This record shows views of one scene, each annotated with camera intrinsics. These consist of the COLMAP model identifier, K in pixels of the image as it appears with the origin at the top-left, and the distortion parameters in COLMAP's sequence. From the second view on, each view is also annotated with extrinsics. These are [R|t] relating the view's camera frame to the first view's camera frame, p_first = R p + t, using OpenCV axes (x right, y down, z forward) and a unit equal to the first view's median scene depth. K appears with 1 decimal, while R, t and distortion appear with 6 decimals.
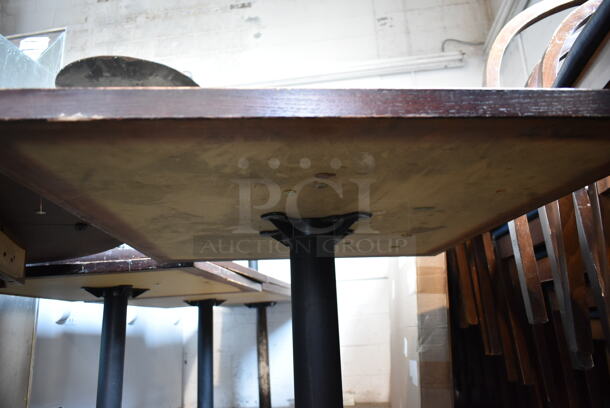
lens RADIAL K [[472.3, 0, 301.5], [0, 472.3, 204.2], [0, 0, 1]] dist [-0.006788, -0.003126]
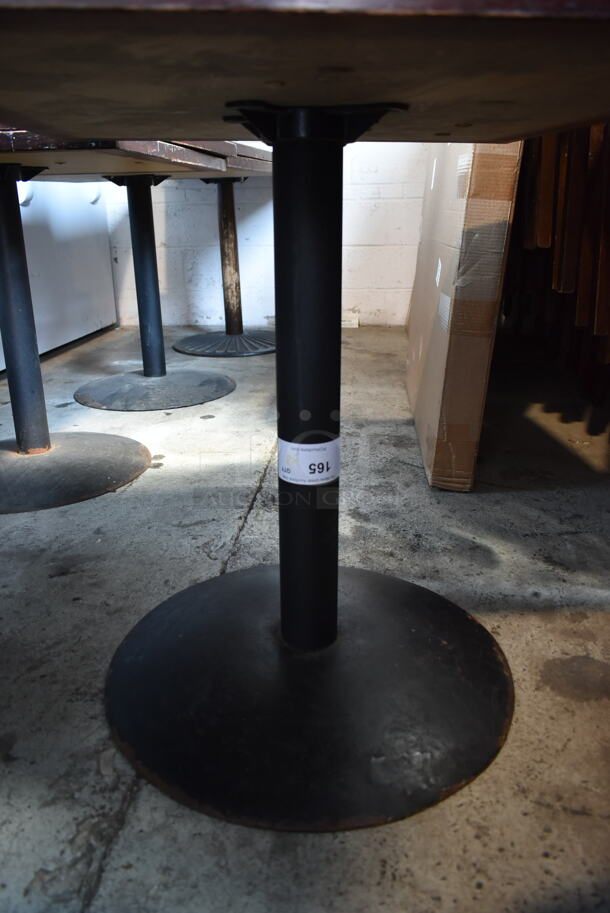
lens RADIAL K [[706.9, 0, 292.7], [0, 706.9, 451.5], [0, 0, 1]] dist [-0.006788, -0.003126]
pose [[0.999623, 0.022079, 0.016347, -0.001418], [-0.027453, 0.825083, 0.564343, -0.033782], [-0.001028, -0.564579, 0.825378, 0.002900]]
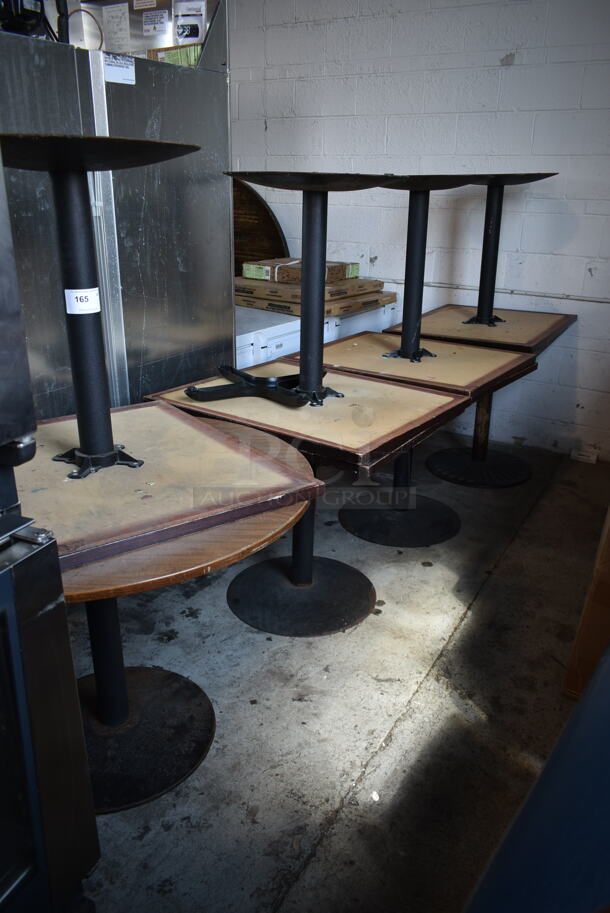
lens RADIAL K [[706.9, 0, 301.9], [0, 706.9, 459.1], [0, 0, 1]] dist [-0.006788, -0.003126]
pose [[0.918432, 0.200836, -0.340803, 0.087265], [0.045174, 0.802647, 0.594742, -0.451040], [0.392990, -0.561625, 0.728104, -0.095844]]
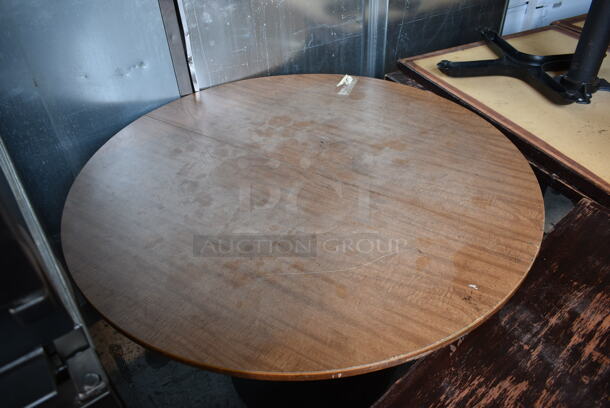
lens RADIAL K [[472.3, 0, 310.5], [0, 472.3, 200.6], [0, 0, 1]] dist [-0.006788, -0.003126]
pose [[0.627724, 0.513462, -0.585081, -0.060503], [0.205391, 0.615728, 0.760719, -0.349798], [0.750851, -0.597692, 0.281047, 0.202638]]
